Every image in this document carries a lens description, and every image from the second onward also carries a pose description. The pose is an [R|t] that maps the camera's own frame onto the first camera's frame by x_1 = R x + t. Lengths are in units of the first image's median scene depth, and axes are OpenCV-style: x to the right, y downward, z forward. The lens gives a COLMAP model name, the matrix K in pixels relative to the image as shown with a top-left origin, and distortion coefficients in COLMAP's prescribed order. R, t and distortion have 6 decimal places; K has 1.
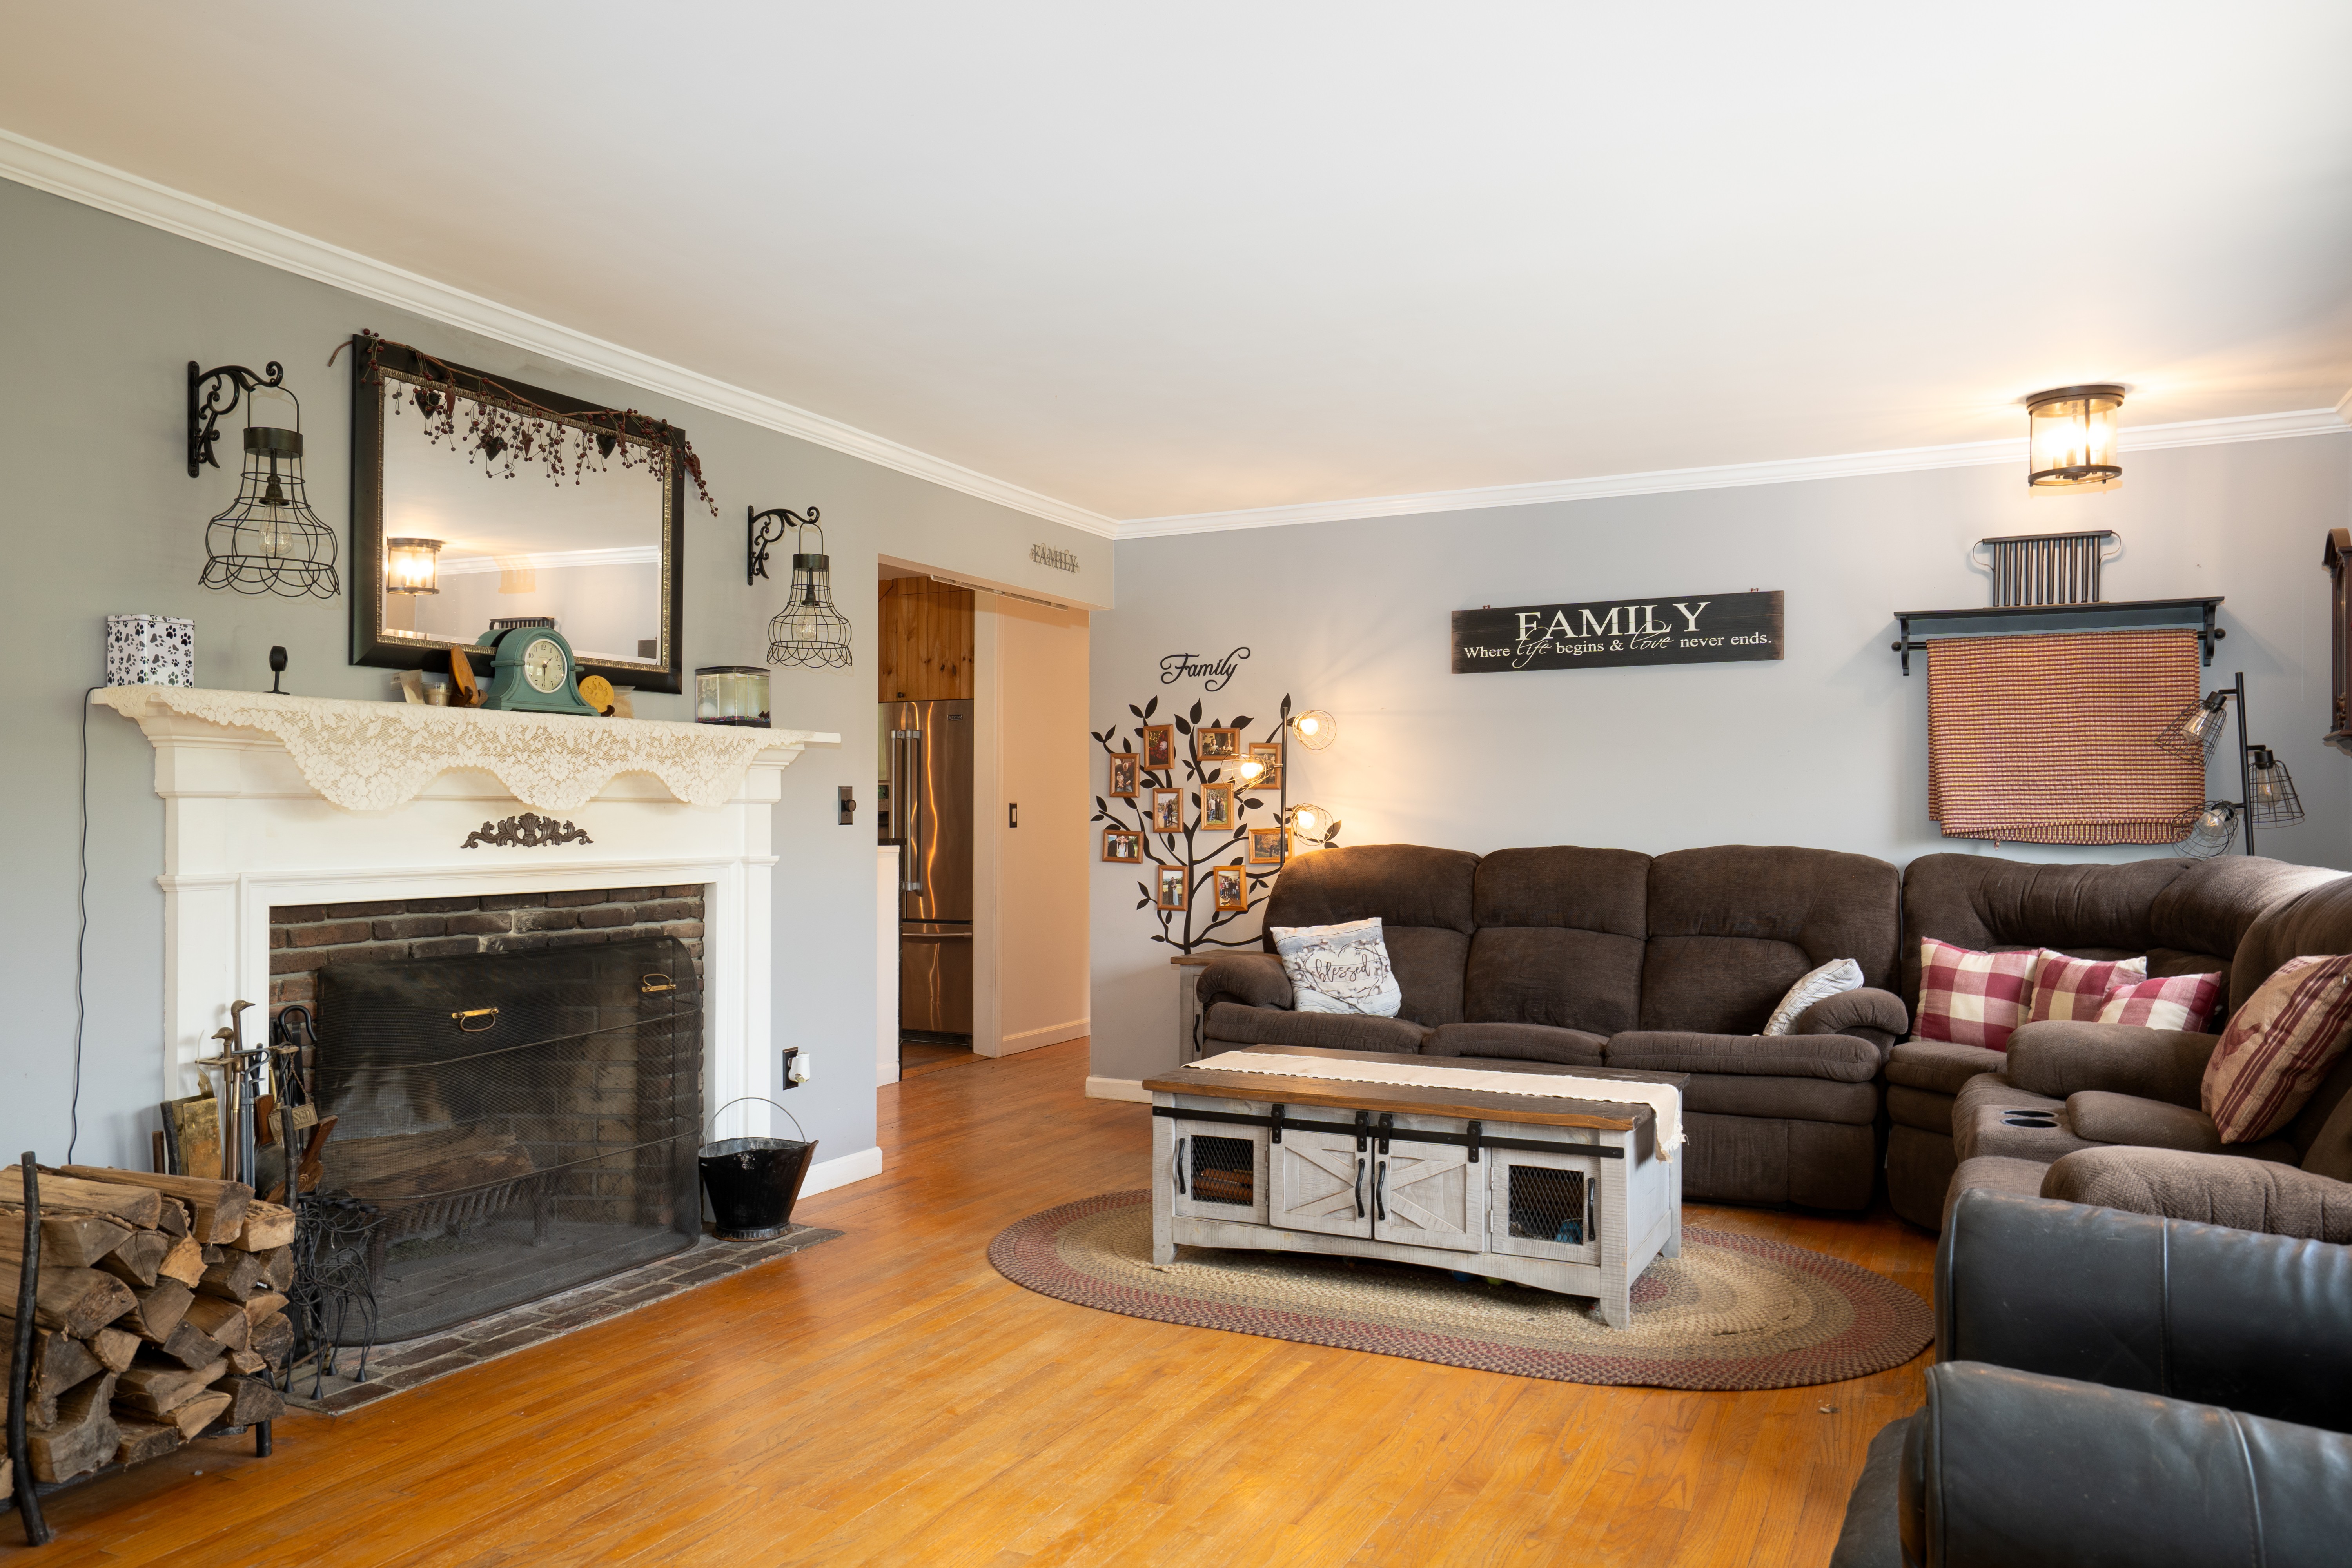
lens RADIAL K [[1714.1, 0, 1176.0], [0, 1714.1, 784.0], [0, 0, 1]] dist [-0.004889, 0.002712]
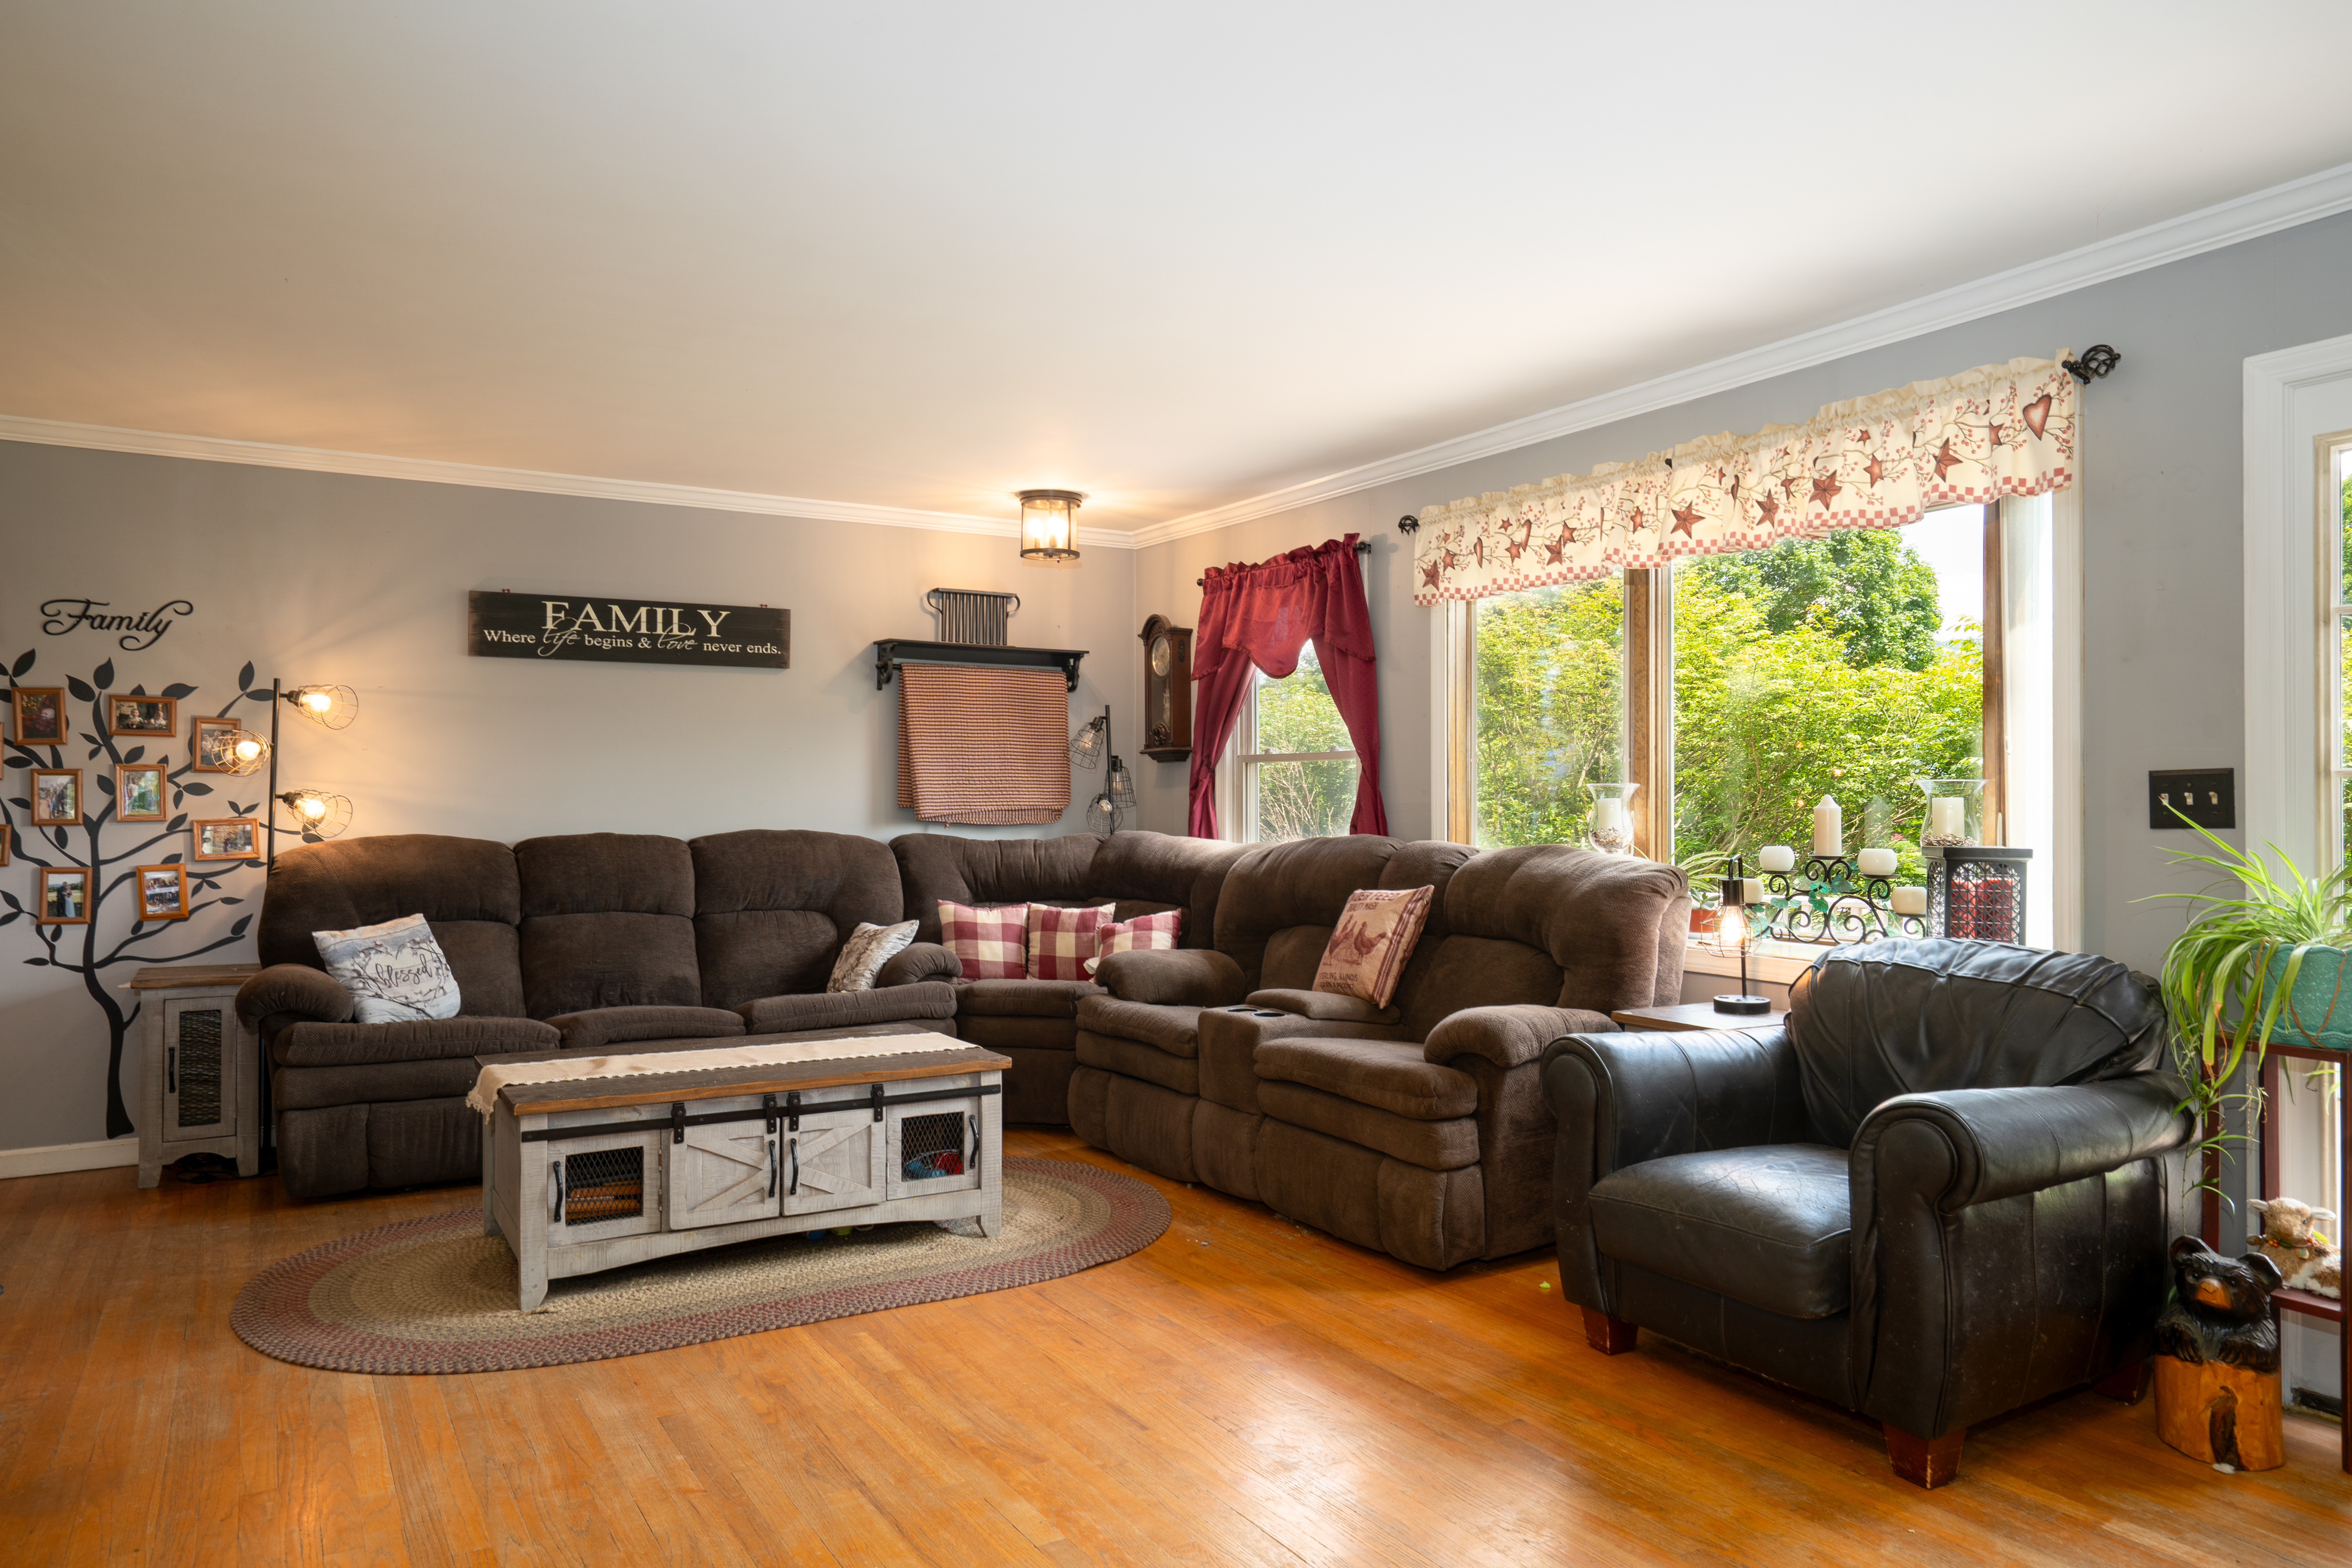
lens RADIAL K [[1549.6, 0, 1165.8], [0, 1549.6, 794.3], [0, 0, 1]] dist [-0.045432, 0.071883]
pose [[0.519317, 0.004624, 0.854569, -0.427769], [-0.016034, 0.999862, 0.004333, 0.003792], [-0.854431, -0.015953, 0.519319, 0.250153]]
